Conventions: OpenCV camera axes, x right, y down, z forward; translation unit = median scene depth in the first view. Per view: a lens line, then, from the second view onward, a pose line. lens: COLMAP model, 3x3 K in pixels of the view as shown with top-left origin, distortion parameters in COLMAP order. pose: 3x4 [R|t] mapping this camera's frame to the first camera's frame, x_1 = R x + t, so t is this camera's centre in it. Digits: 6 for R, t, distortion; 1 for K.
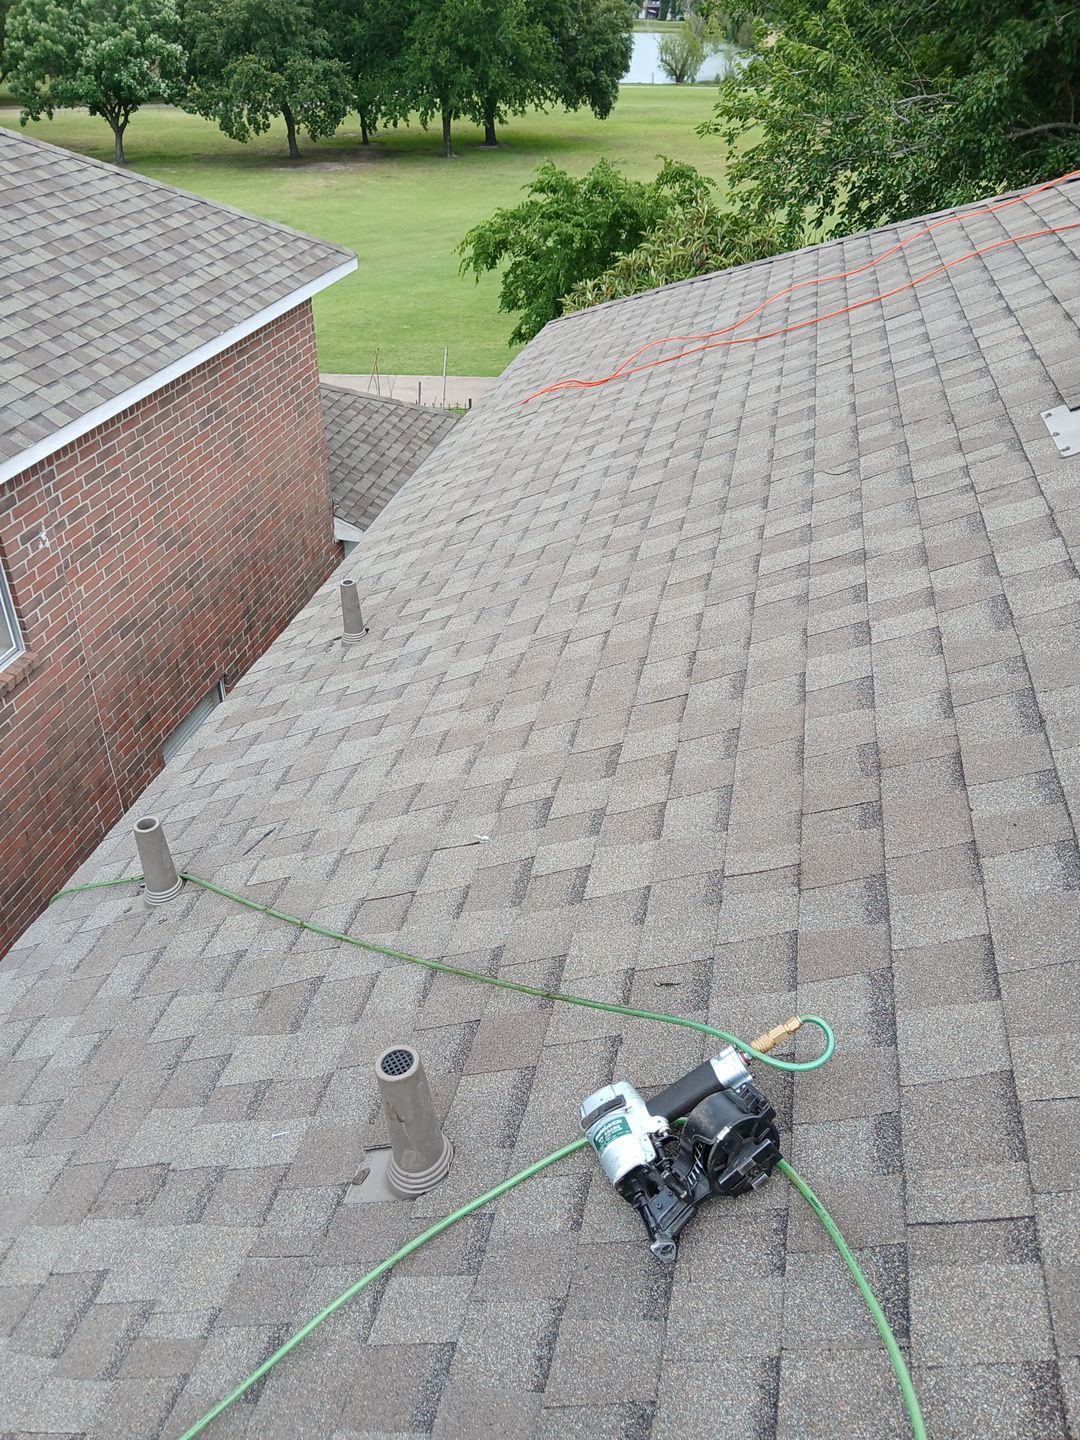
lens RADIAL K [[1149.2, 0, 540.0], [0, 1149.2, 720.0], [0, 0, 1]] dist [-0.005002, -0.005807]
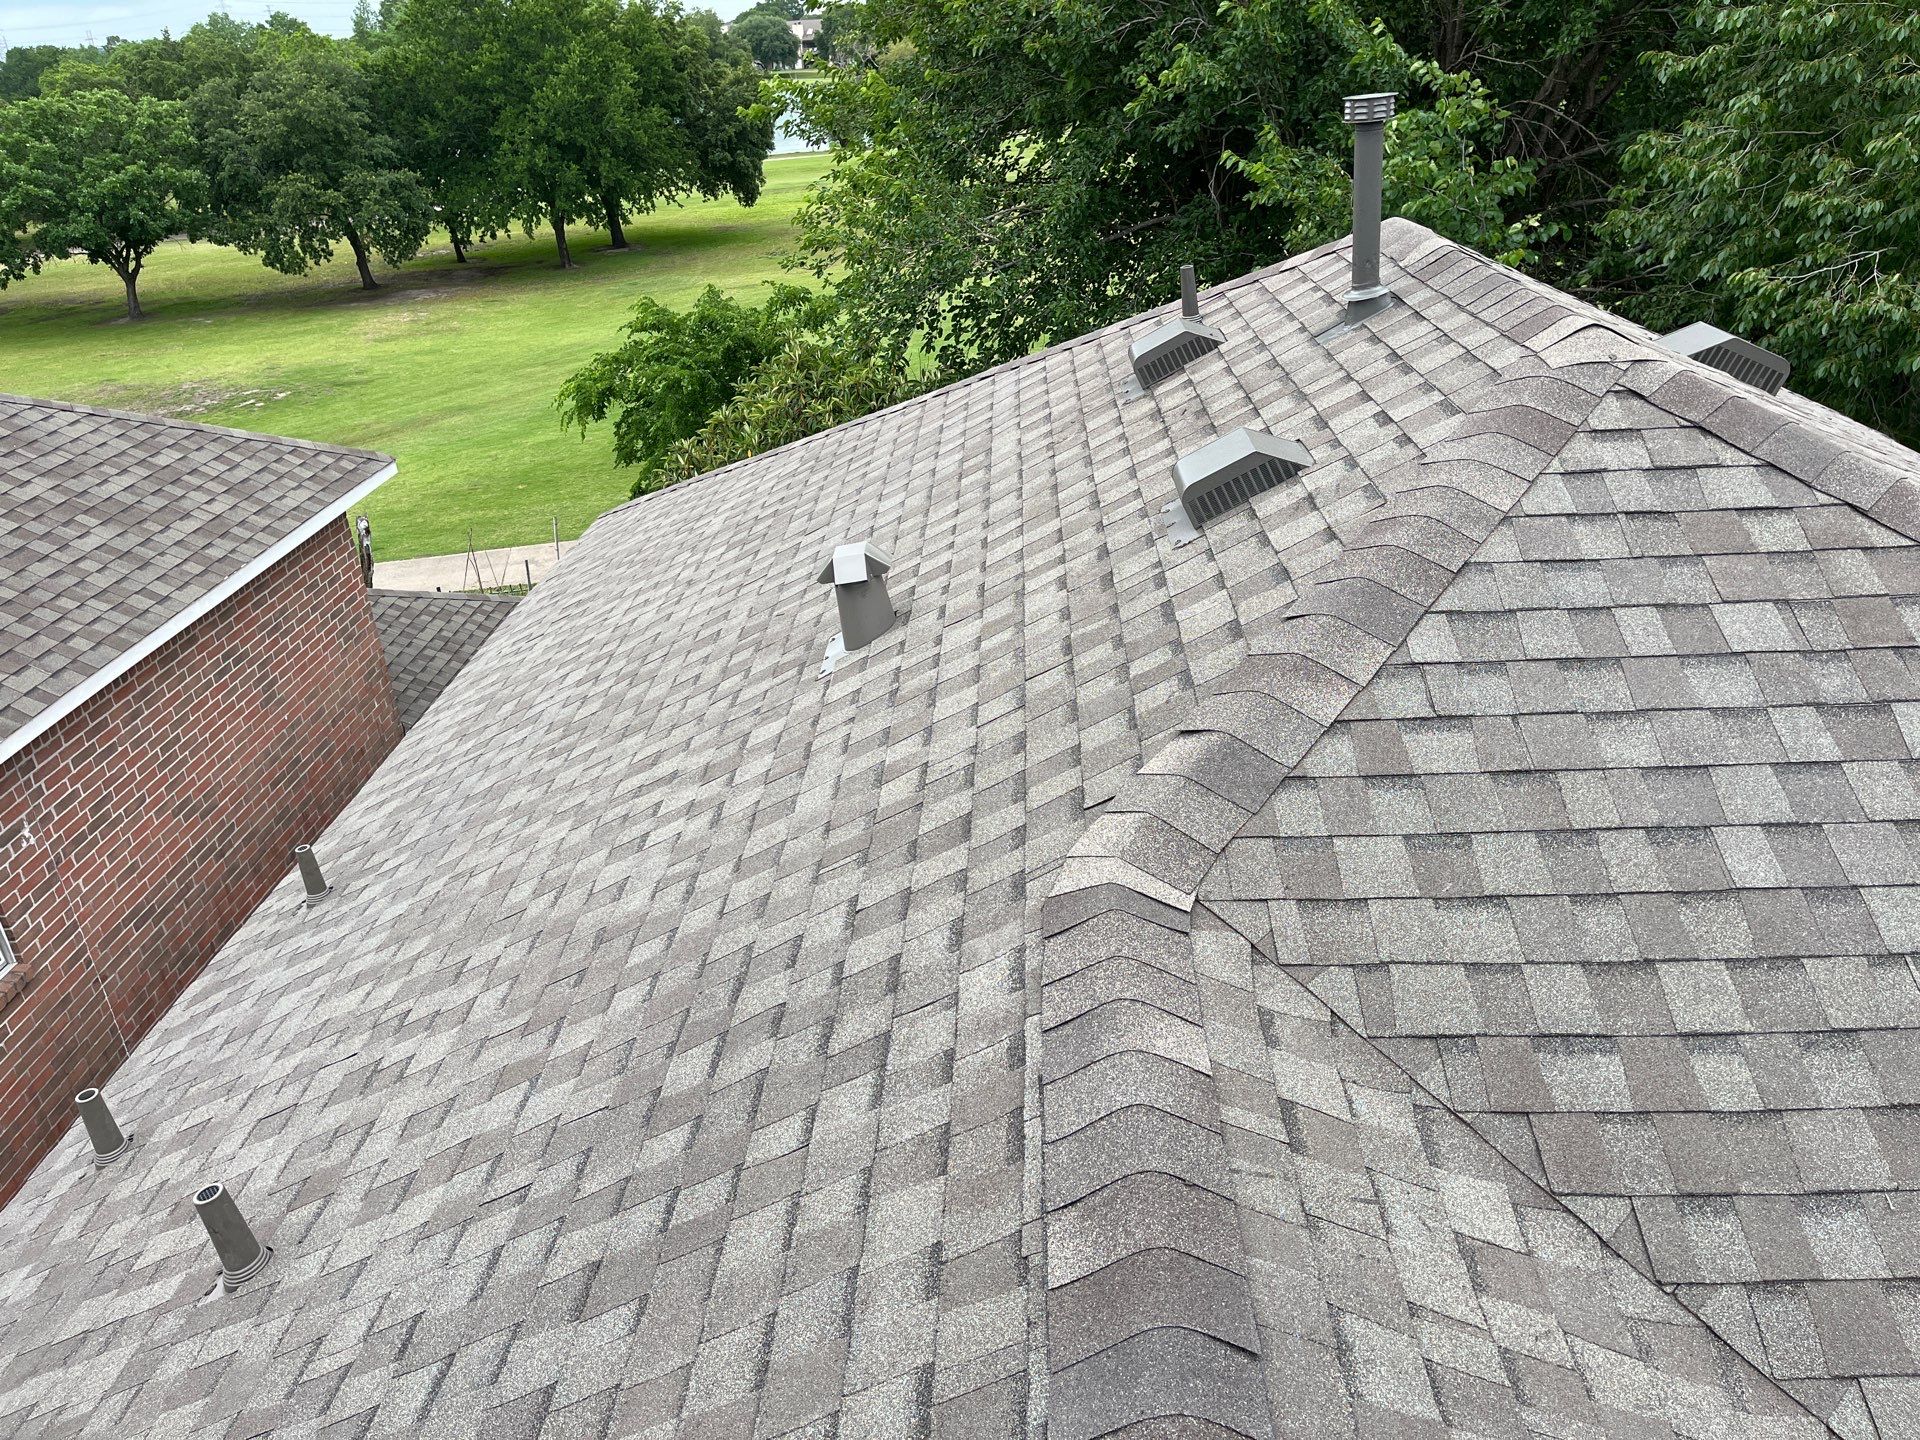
lens RADIAL K [[1437.1, 0, 995.0], [0, 1437.1, 708.8], [0, 0, 1]] dist [0.074451, -0.091284]
pose [[0.977029, -0.145019, 0.156154, 0.107358], [0.164967, 0.978549, -0.123400, 0.008387], [-0.134910, 0.146325, 0.979994, -0.177154]]
